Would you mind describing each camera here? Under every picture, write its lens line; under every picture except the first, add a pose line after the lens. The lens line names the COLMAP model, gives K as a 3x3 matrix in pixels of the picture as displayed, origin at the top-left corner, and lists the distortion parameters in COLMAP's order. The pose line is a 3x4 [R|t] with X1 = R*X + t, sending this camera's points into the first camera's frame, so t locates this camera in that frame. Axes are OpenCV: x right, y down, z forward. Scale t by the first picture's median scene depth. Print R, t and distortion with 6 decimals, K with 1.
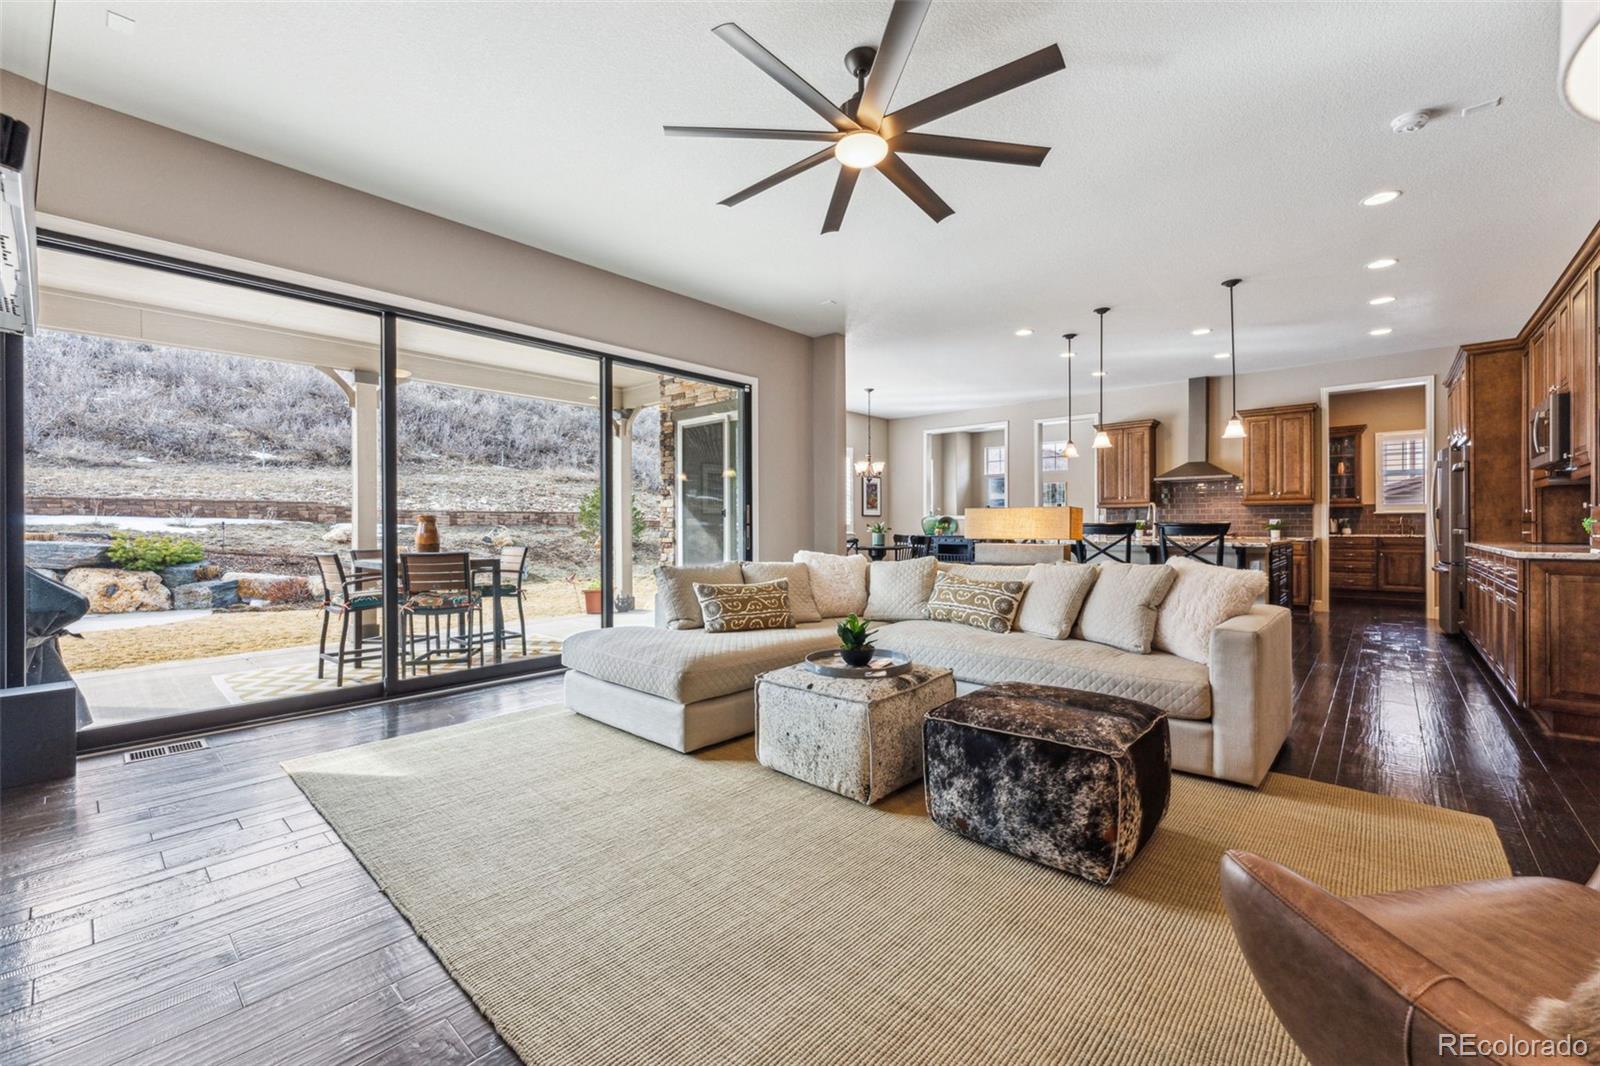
lens RADIAL K [[660.4, 0, 807.2], [0, 660.4, 522.1], [0, 0, 1]] dist [0.003160, 0.000137]
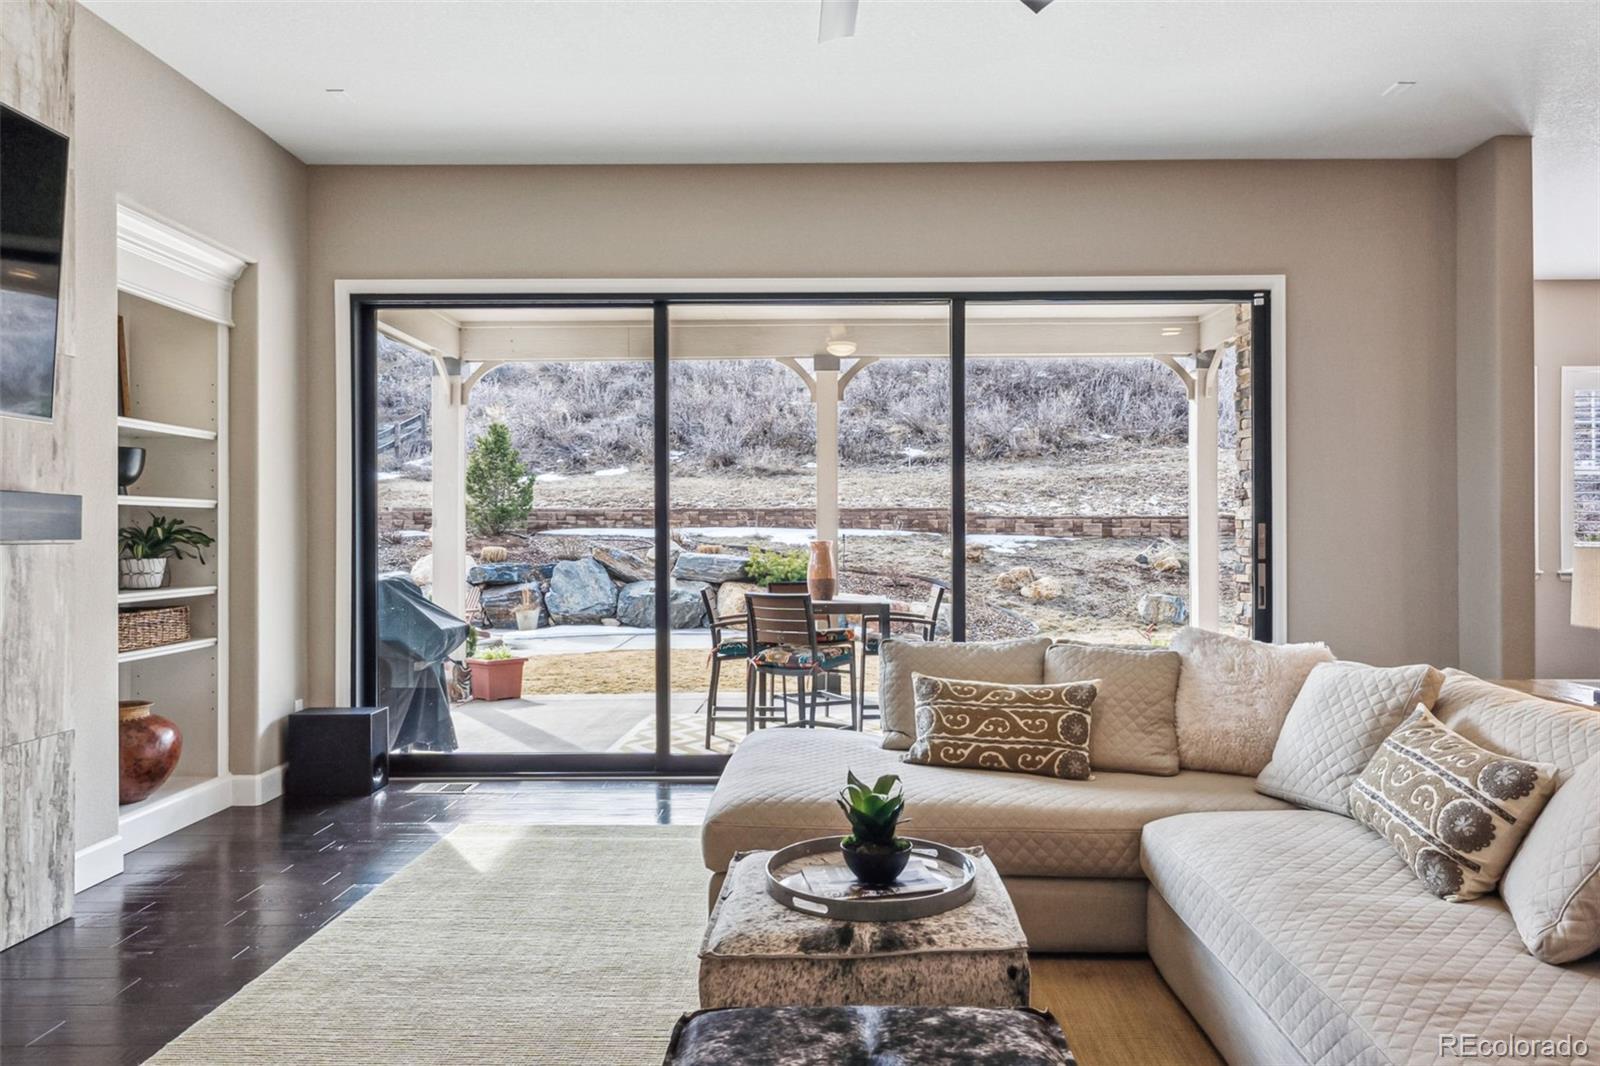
lens RADIAL K [[1031.9, 0, 825.6], [0, 1031.9, 531.4], [0, 0, 1]] dist [0.003511, -0.000416]
pose [[0.651276, 0.001174, -0.758840, 0.157263], [0.003903, 0.999980, 0.004897, -0.013020], [0.758830, -0.006151, 0.651259, 0.110790]]
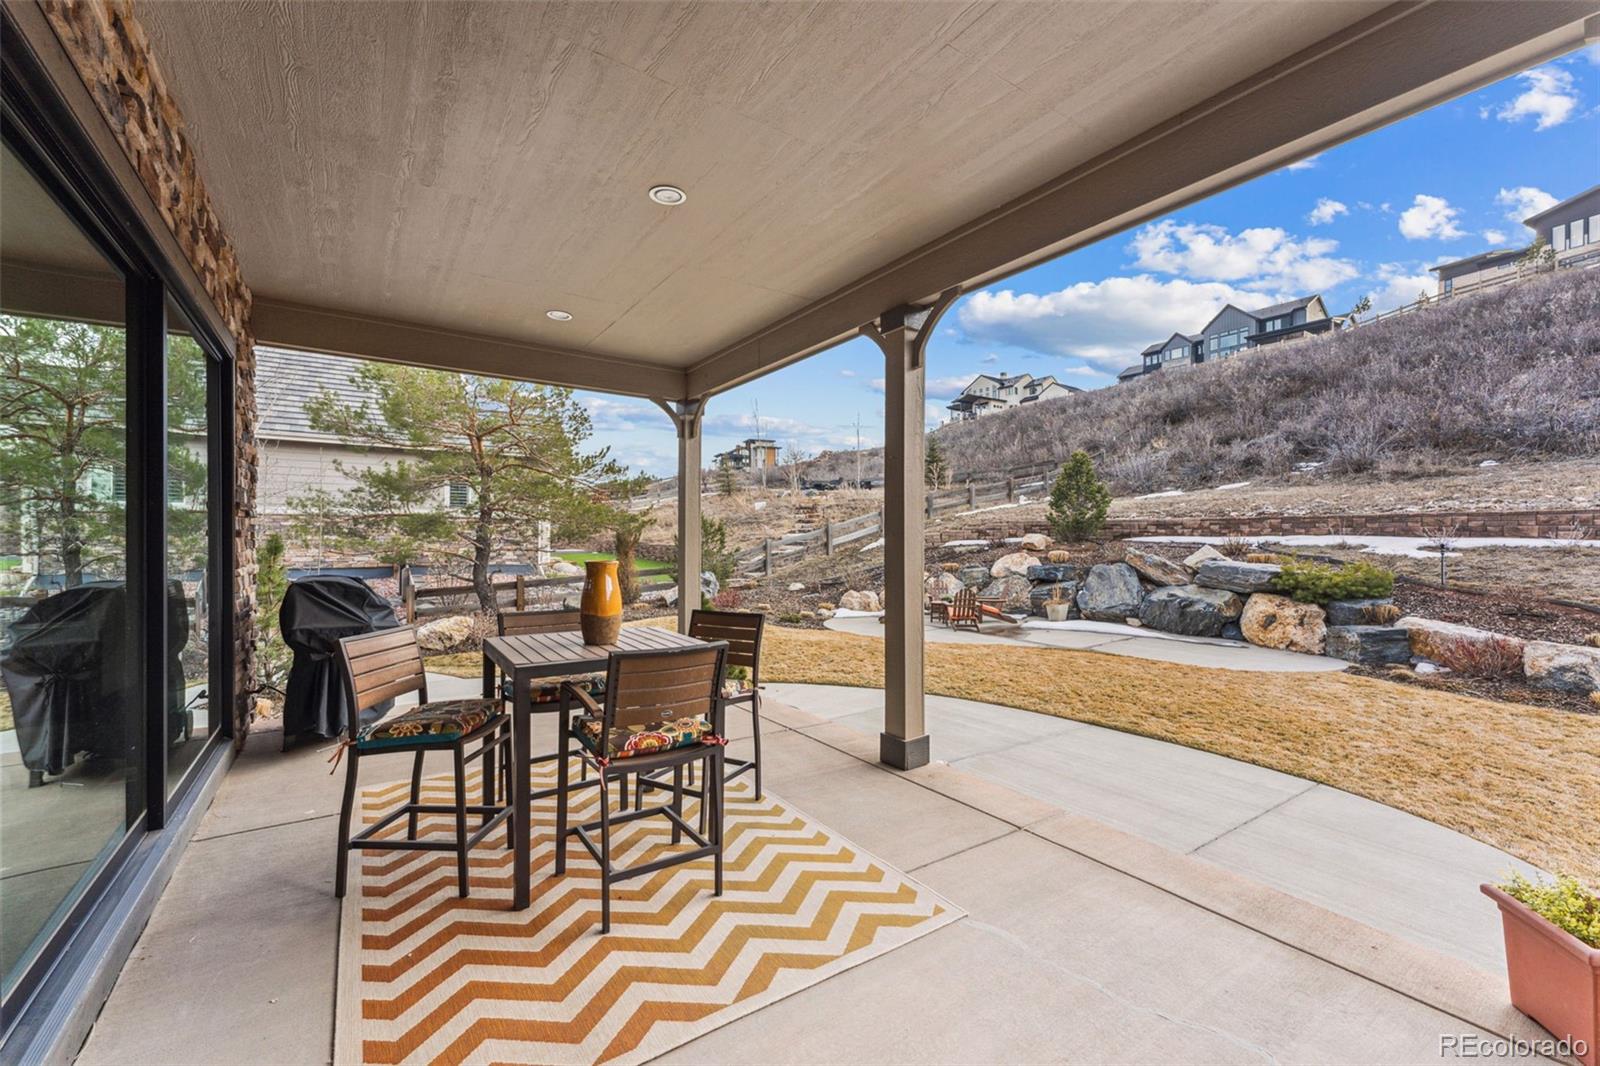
lens RADIAL K [[660.4, 0, 795.9], [0, 660.4, 536.2], [0, 0, 1]] dist [0.003160, 0.000137]
pose [[-0.261452, -0.001522, -0.965215, -0.031020], [0.001287, 0.999997, -0.001926, -0.009725], [0.965216, -0.001746, -0.261449, 0.609921]]
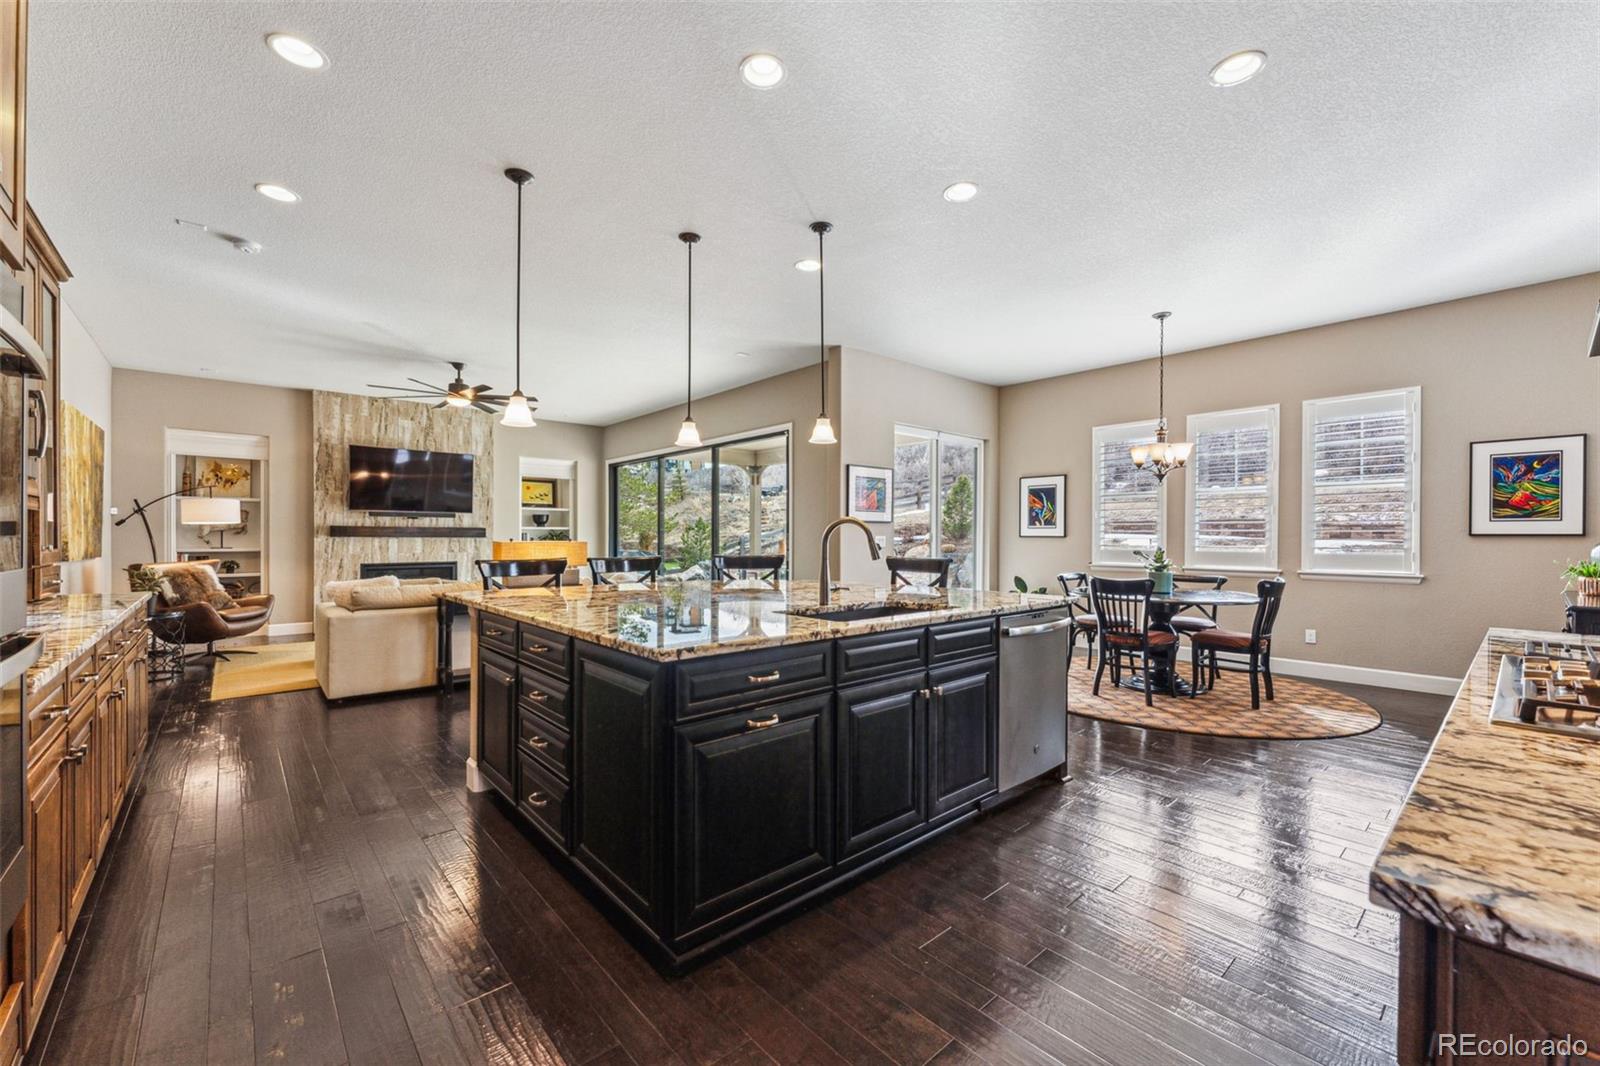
lens RADIAL K [[660.4, 0, 810.0], [0, 660.4, 540.0], [0, 0, 1]] dist [0.003160, 0.000137]
pose [[-0.119923, 0.006733, -0.992760, 0.555247], [0.002061, 0.999977, 0.006533, -0.010005], [0.992781, -0.001262, -0.119934, 0.601020]]
